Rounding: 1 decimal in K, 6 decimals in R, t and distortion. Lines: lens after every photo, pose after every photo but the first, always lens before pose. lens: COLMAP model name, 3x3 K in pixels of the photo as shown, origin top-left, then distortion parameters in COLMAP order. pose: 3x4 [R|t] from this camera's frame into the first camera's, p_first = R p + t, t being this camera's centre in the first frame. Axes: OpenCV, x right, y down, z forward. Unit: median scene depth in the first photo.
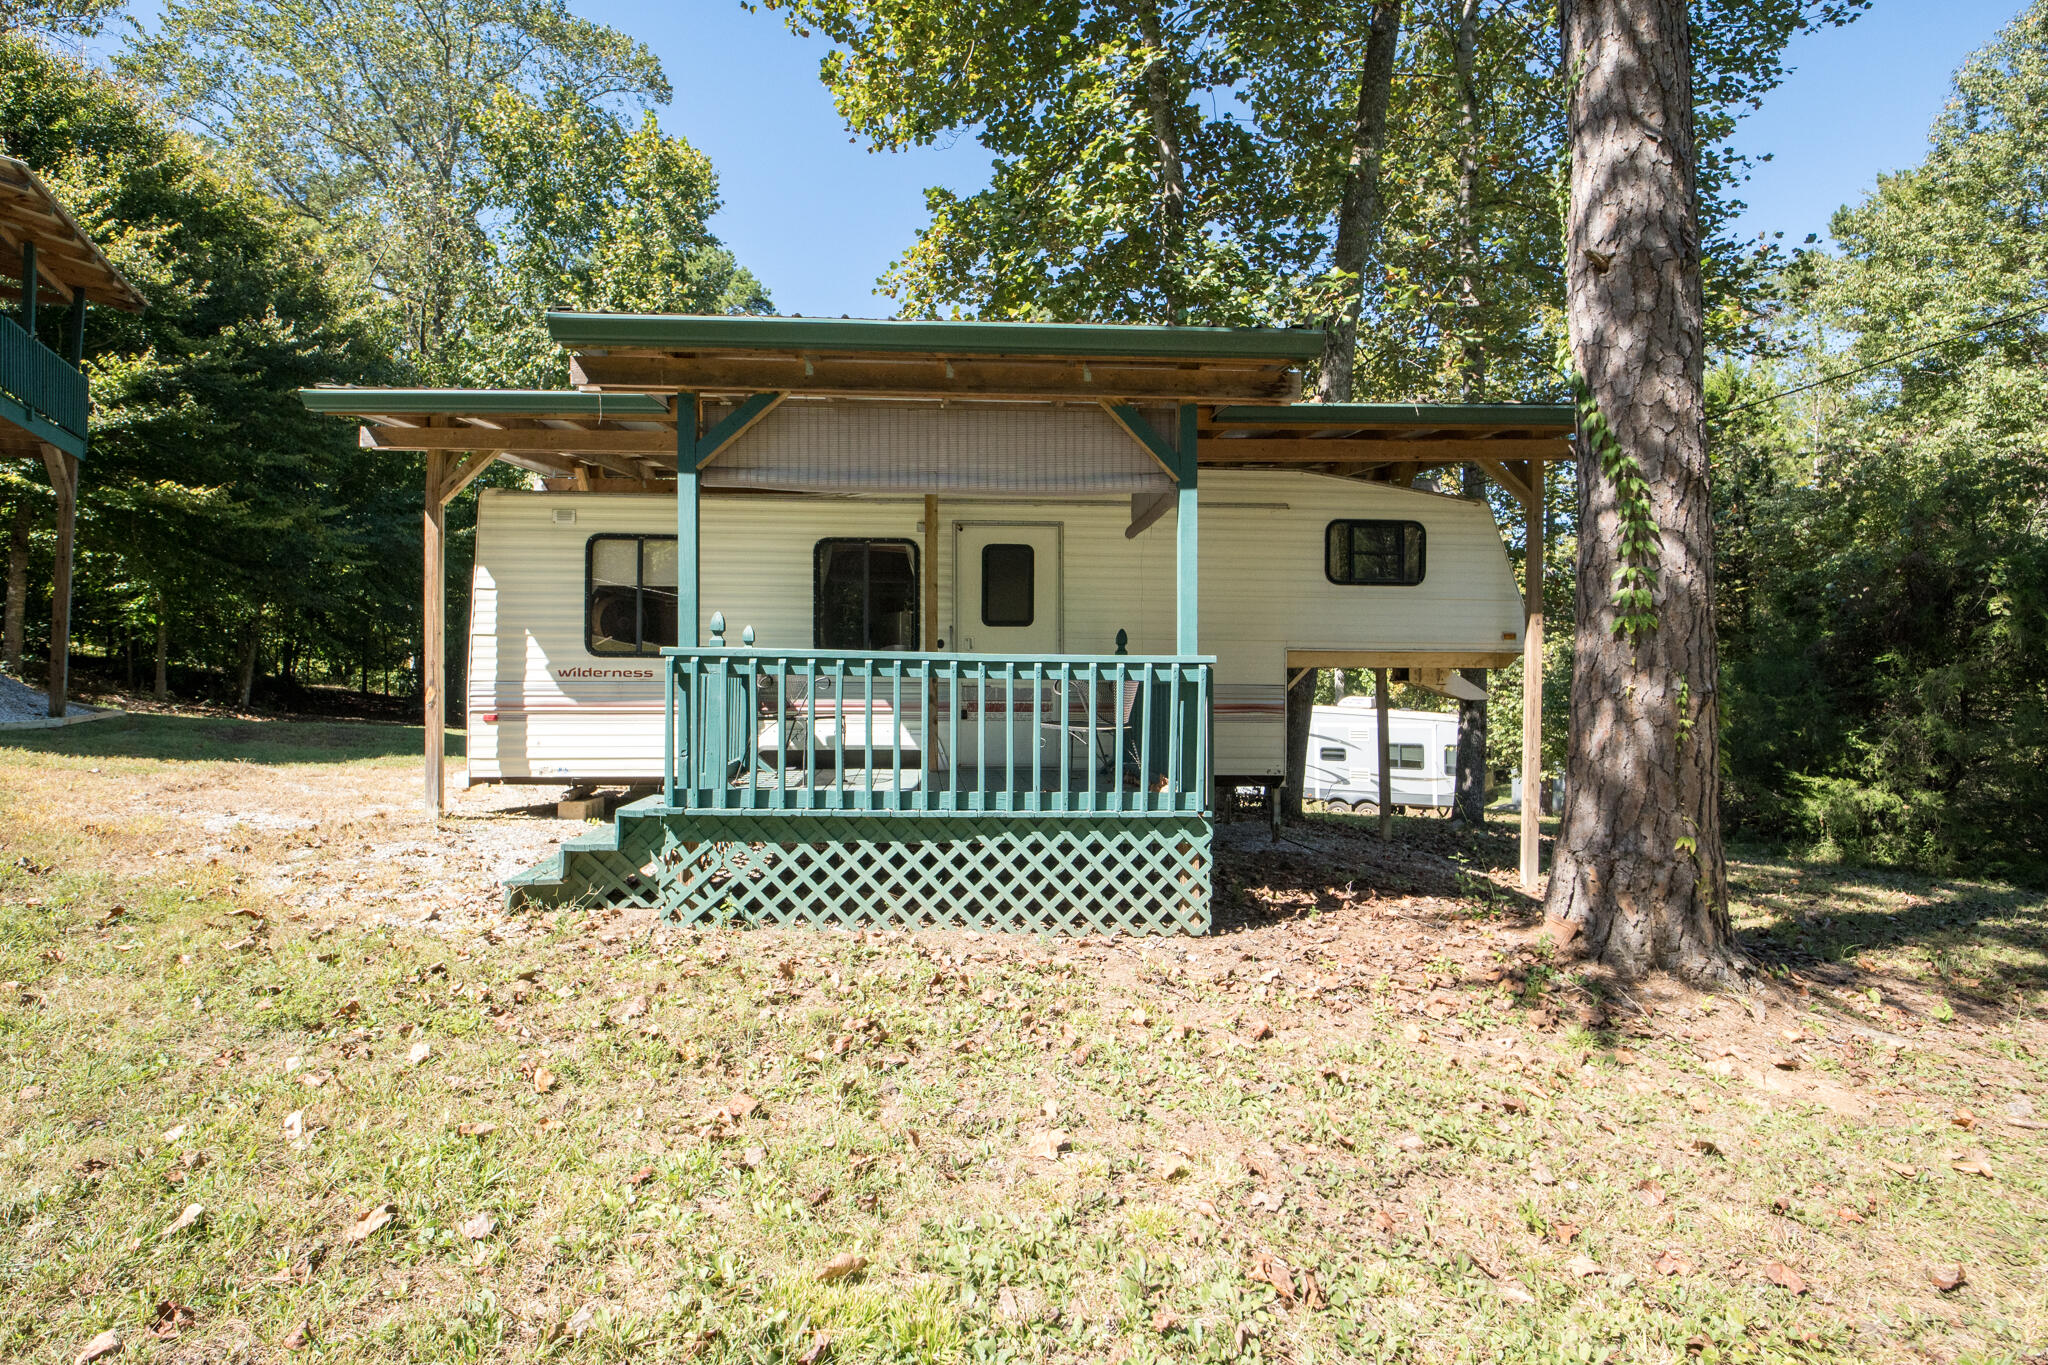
lens RADIAL K [[997.7, 0, 1041.4], [0, 997.7, 682.1], [0, 0, 1]] dist [0.004958, -0.012591]
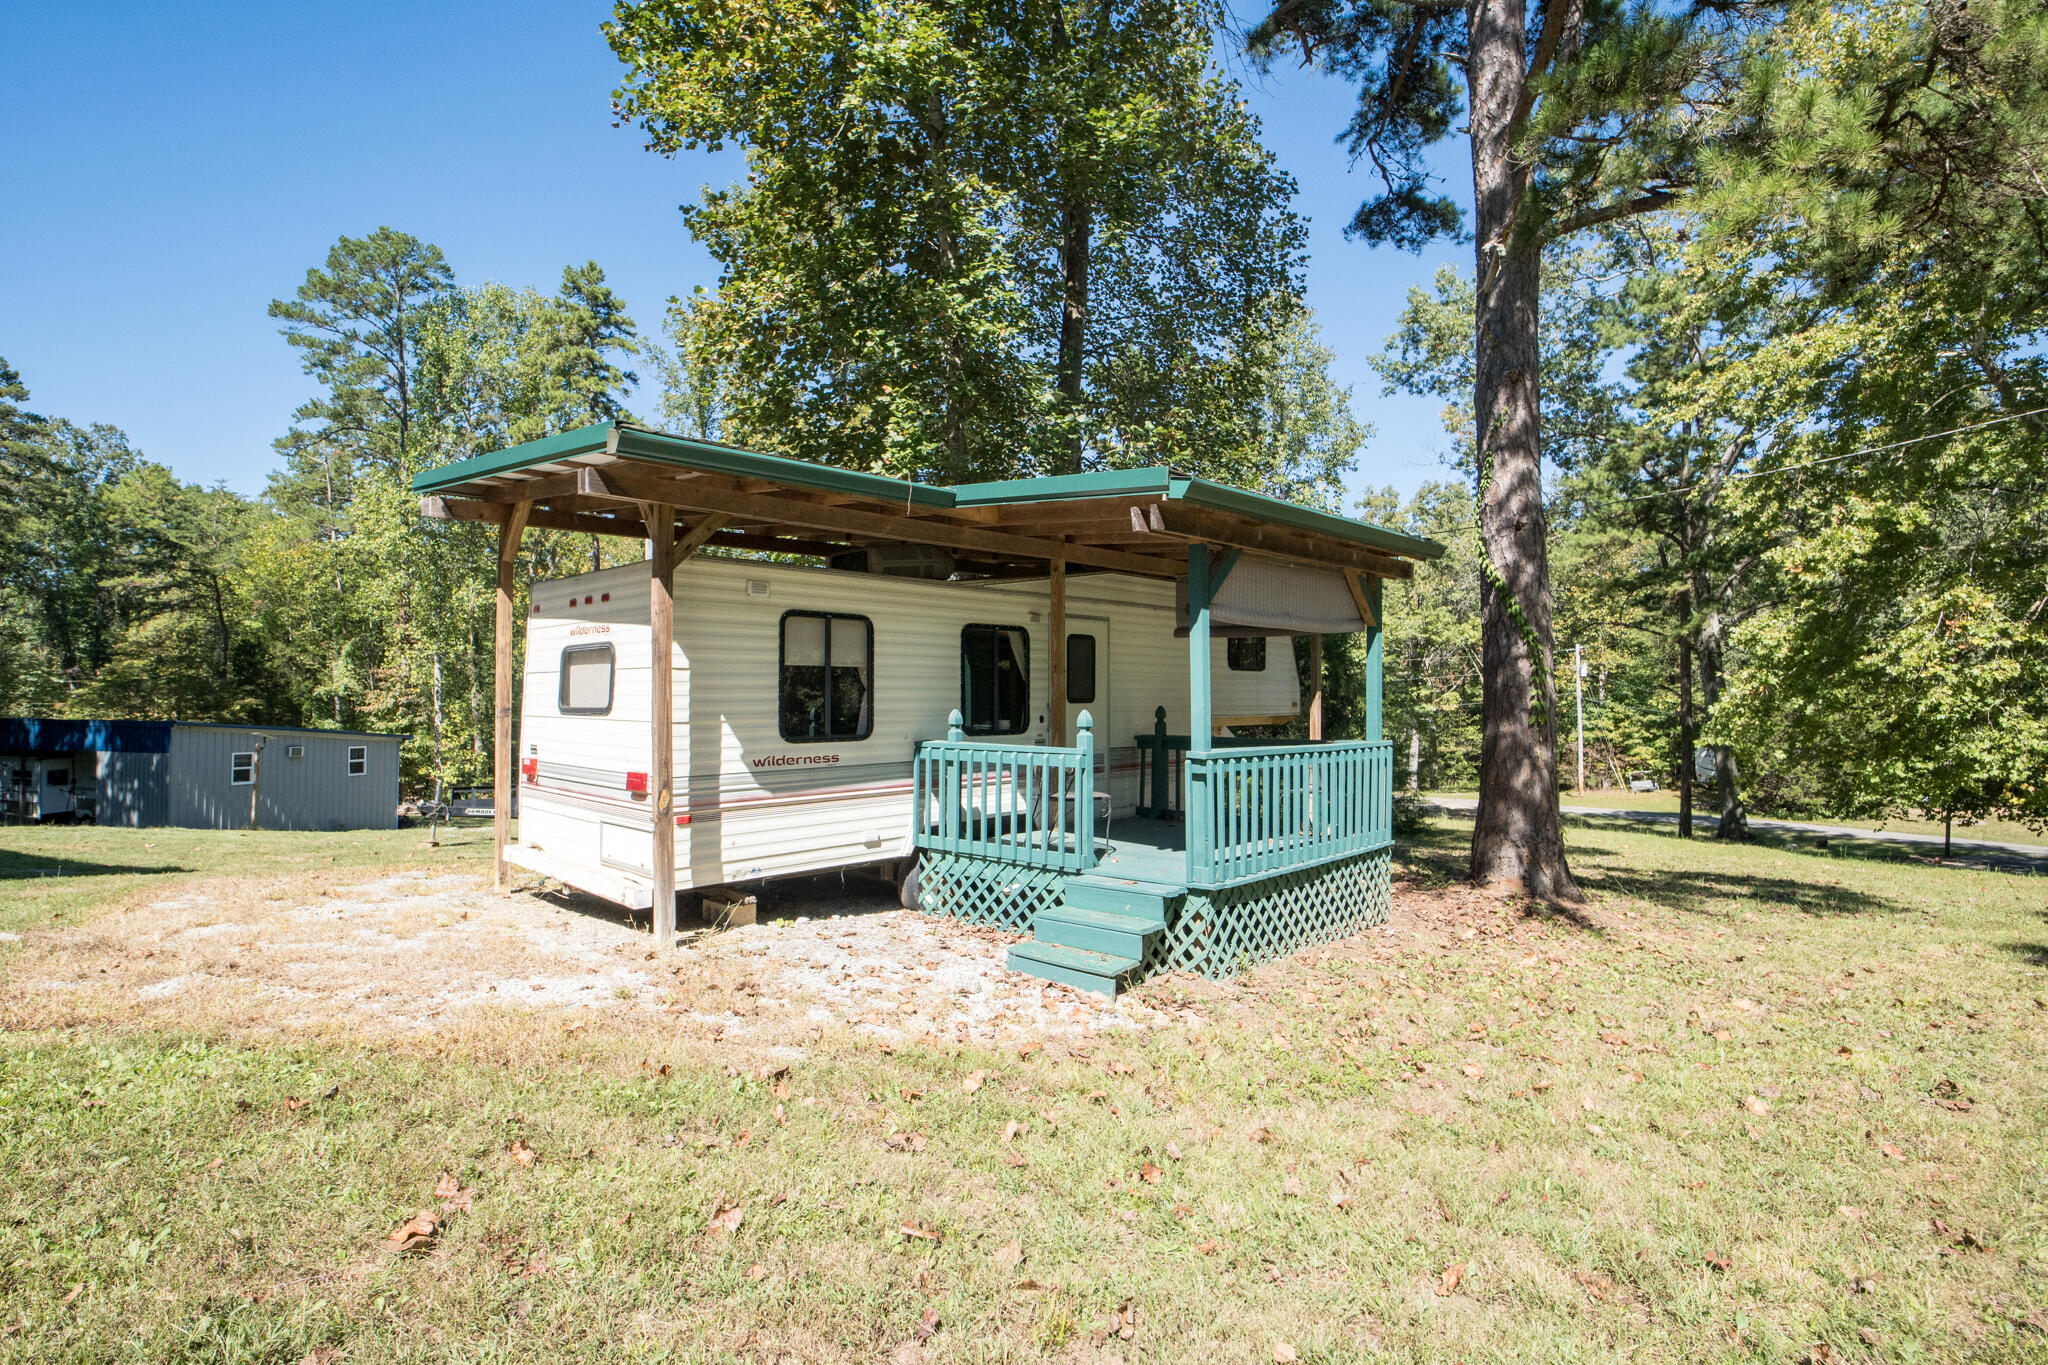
lens RADIAL K [[997.7, 0, 1041.4], [0, 997.7, 682.1], [0, 0, 1]] dist [0.004958, -0.012591]
pose [[0.725425, 0.002533, 0.688296, -0.915576], [-0.000647, 0.999995, -0.002998, -0.079489], [-0.688301, 0.001730, 0.725423, 0.170828]]
